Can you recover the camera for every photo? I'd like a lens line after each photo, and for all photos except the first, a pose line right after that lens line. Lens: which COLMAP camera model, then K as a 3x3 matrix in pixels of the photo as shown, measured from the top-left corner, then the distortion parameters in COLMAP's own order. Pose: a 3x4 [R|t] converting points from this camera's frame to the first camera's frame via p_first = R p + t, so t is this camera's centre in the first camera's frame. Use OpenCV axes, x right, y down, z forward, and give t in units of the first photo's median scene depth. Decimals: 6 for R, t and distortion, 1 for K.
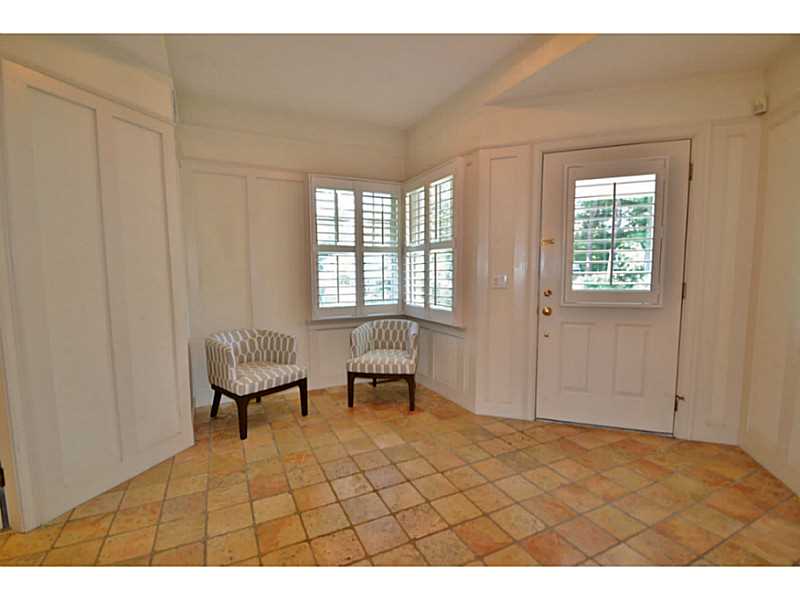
lens RADIAL K [[367.5, 0, 392.8], [0, 367.5, 303.7], [0, 0, 1]] dist [0.009178, -0.014924]
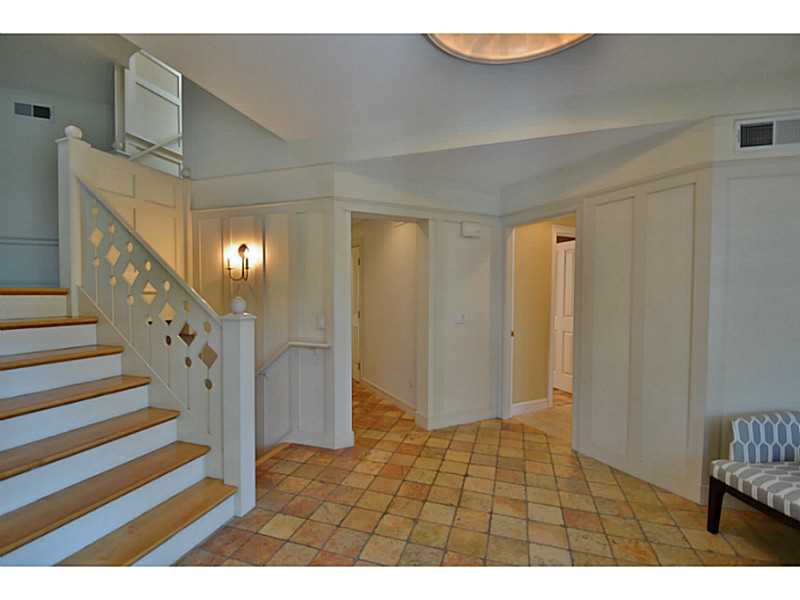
lens RADIAL K [[367.5, 0, 392.8], [0, 367.5, 303.7], [0, 0, 1]] dist [0.009178, -0.014924]
pose [[-0.691762, 0.028316, -0.721570, 0.798825], [-0.062868, 0.993075, 0.099242, -0.197724], [0.719383, 0.114016, -0.685192, 1.277167]]
